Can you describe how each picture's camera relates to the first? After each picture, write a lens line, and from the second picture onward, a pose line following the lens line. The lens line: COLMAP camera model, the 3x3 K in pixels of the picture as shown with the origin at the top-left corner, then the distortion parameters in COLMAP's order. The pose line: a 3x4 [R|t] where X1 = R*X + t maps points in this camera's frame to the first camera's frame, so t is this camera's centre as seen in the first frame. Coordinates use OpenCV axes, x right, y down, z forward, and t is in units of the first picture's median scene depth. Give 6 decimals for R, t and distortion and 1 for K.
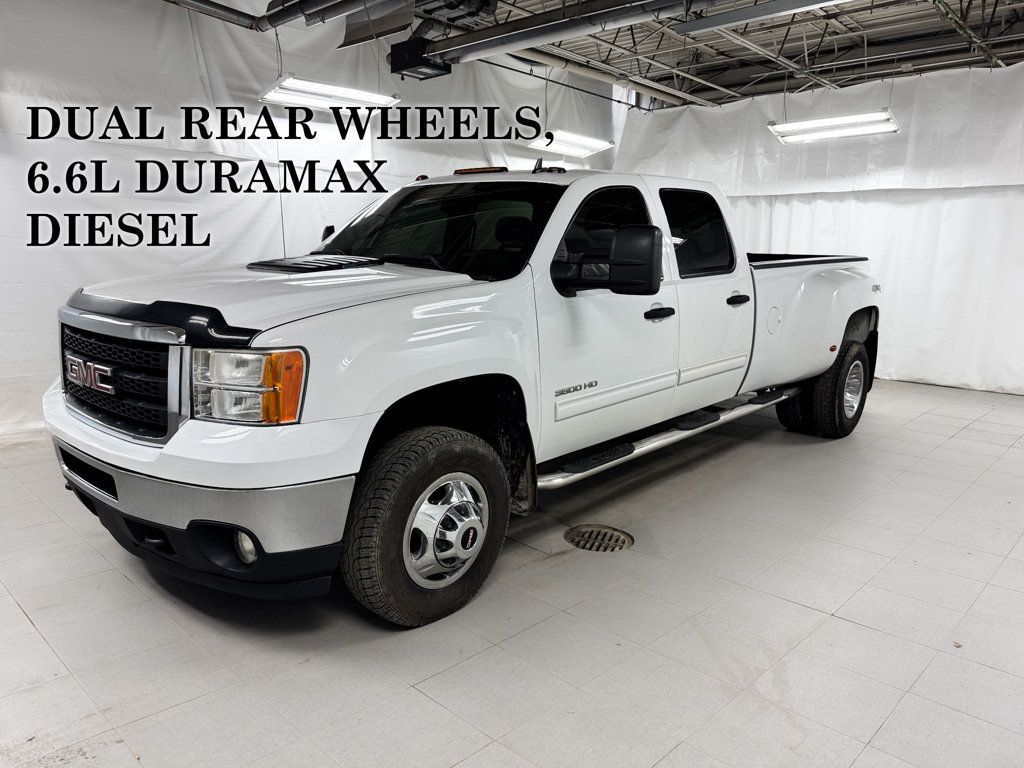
lens RADIAL K [[727.8, 0, 512.0], [0, 727.8, 384.0], [0, 0, 1]] dist [0.012146, -0.002141]
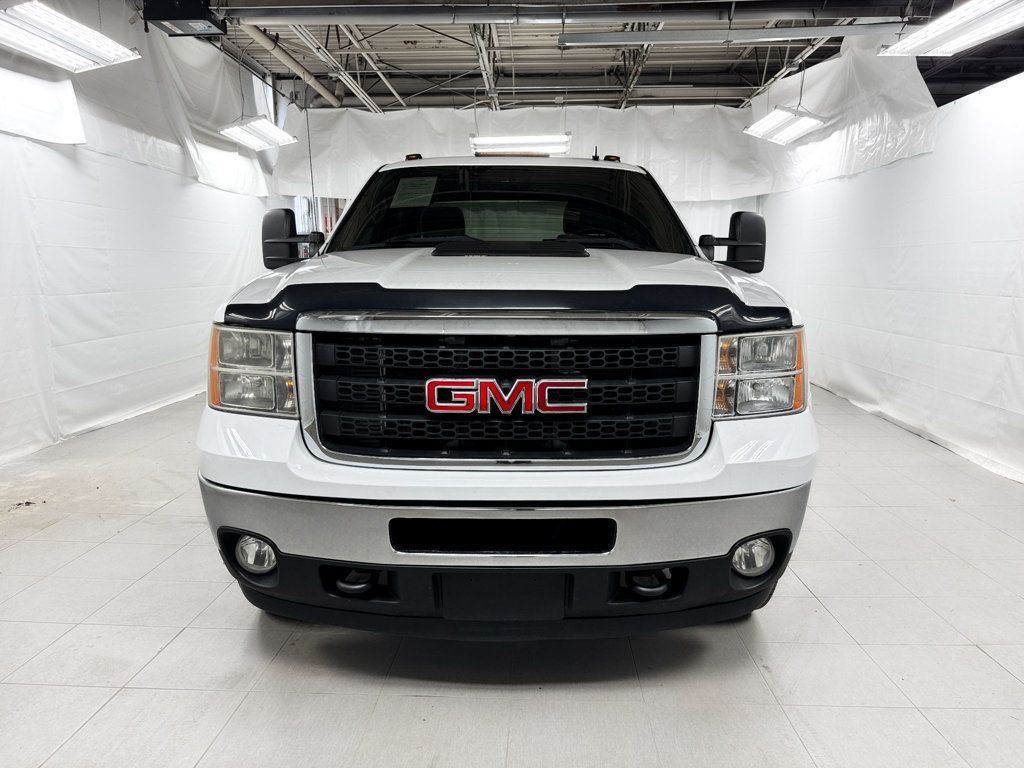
lens RADIAL K [[727.8, 0, 512.0], [0, 727.8, 384.0], [0, 0, 1]] dist [0.012146, -0.002141]
pose [[0.754303, -0.123107, 0.644882, -0.361749], [0.134476, 0.990407, 0.031773, -0.016392], [-0.642607, 0.062755, 0.763622, 0.161998]]
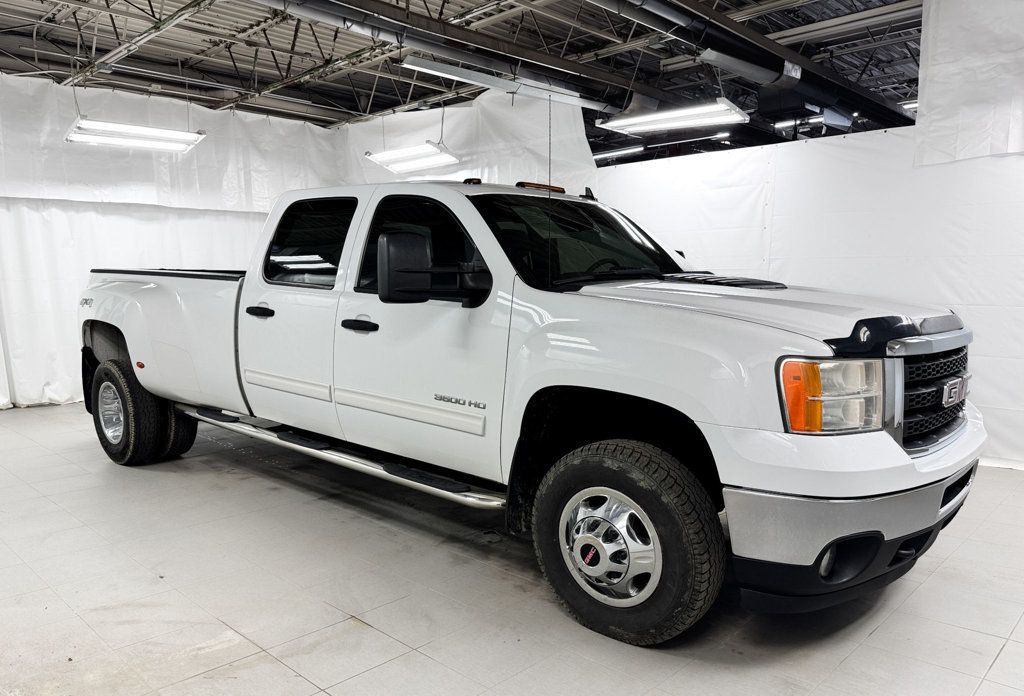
lens RADIAL K [[751.7, 0, 508.6], [0, 751.7, 390.1], [0, 0, 1]] dist [0.005089, -0.002197]
pose [[0.010106, -0.167957, 0.985743, -0.578452], [0.182603, 0.969527, 0.163322, -0.106760], [-0.983135, 0.178350, 0.040467, 0.557231]]
